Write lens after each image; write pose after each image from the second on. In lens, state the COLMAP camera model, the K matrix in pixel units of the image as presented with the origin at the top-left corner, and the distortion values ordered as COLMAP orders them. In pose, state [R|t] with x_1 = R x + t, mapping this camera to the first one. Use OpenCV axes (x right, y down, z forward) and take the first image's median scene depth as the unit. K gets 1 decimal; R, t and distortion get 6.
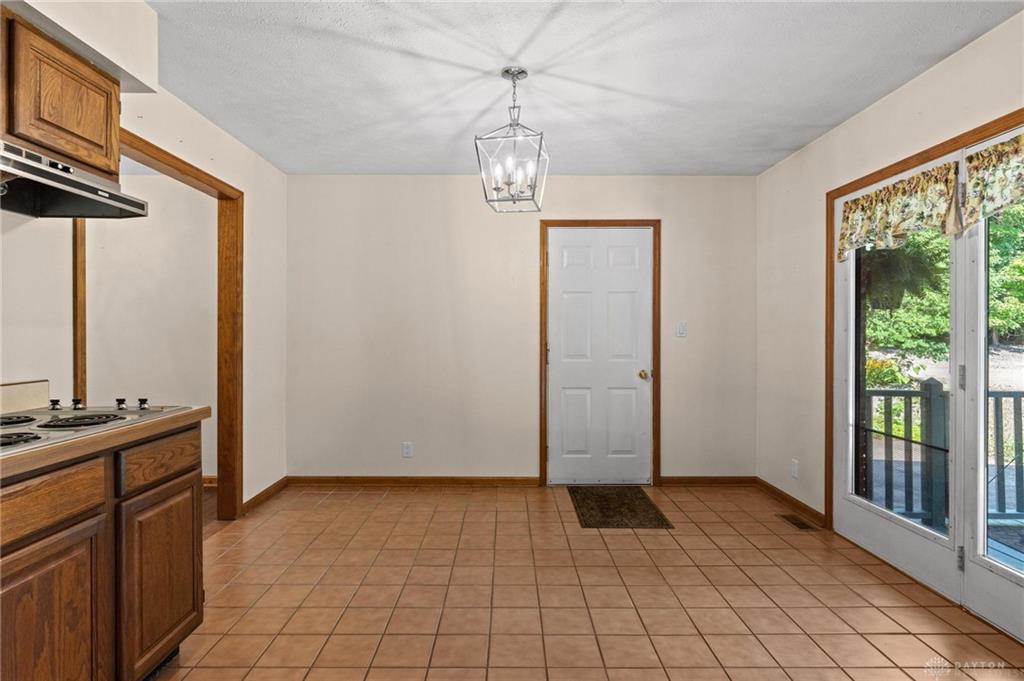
lens RADIAL K [[522.1, 0, 503.4], [0, 522.1, 334.1], [0, 0, 1]] dist [-0.007080, 0.004341]
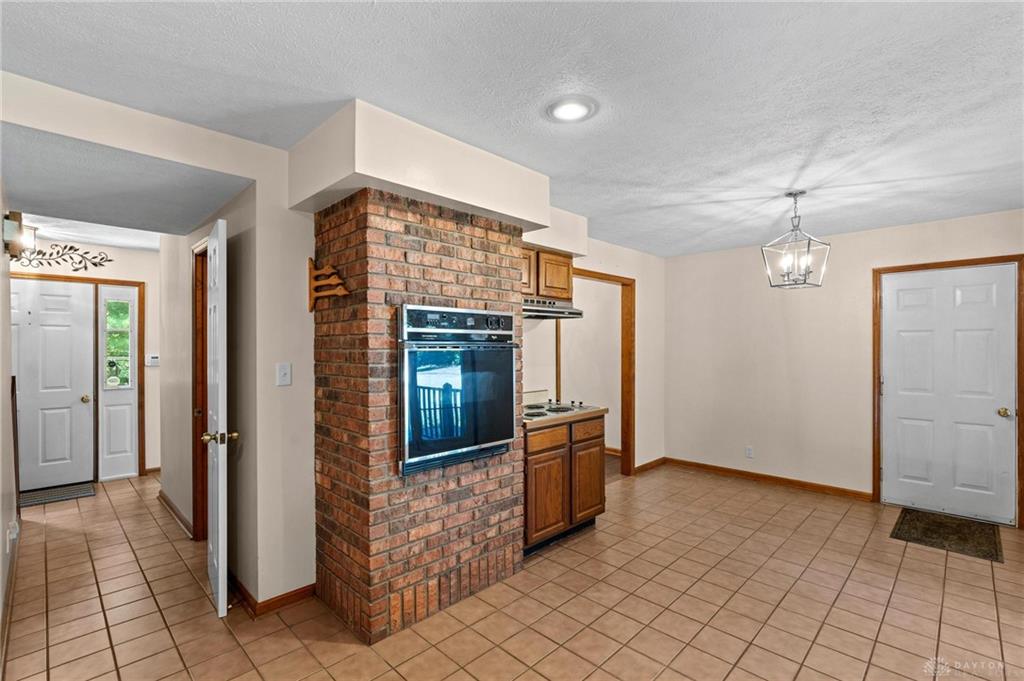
lens RADIAL K [[465.2, 0, 518.8], [0, 465.2, 348.1], [0, 0, 1]] dist [-0.011328, 0.003131]
pose [[0.721318, 0.001392, -0.692603, 0.344148], [0.000970, 0.999995, 0.003020, -0.078488], [0.692603, -0.002850, 0.721313, -0.430042]]
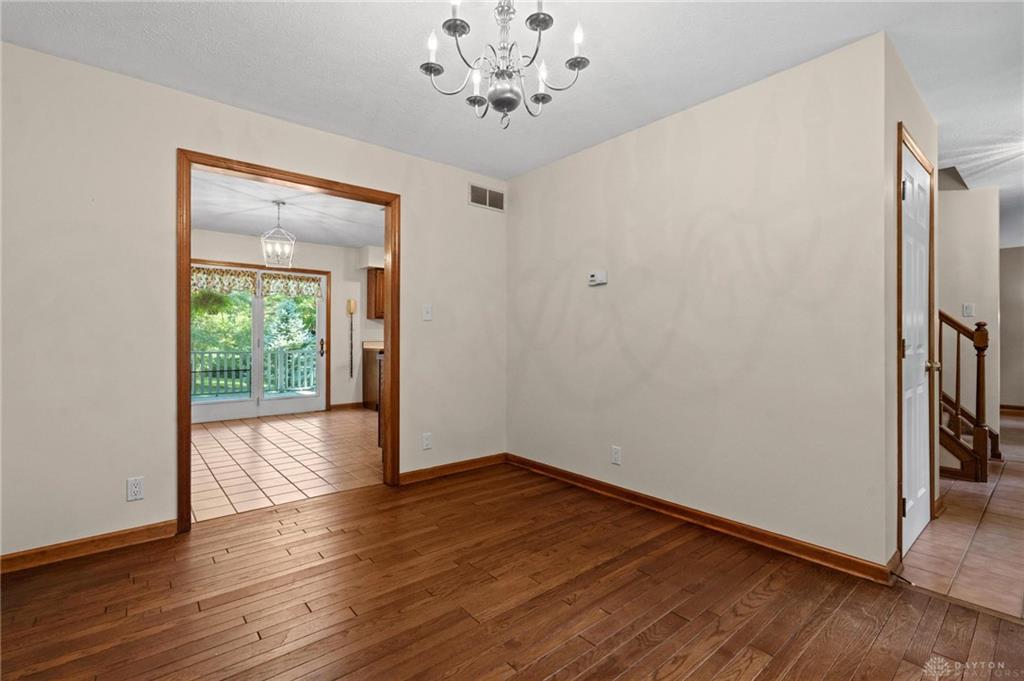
lens RADIAL K [[465.2, 0, 513.8], [0, 465.2, 335.9], [0, 0, 1]] dist [-0.011328, 0.003131]
pose [[-0.646176, 0.001201, 0.763188, -1.974879], [-0.003450, 0.999984, -0.004494, 0.044833], [-0.763181, -0.005537, -0.646161, 1.448433]]
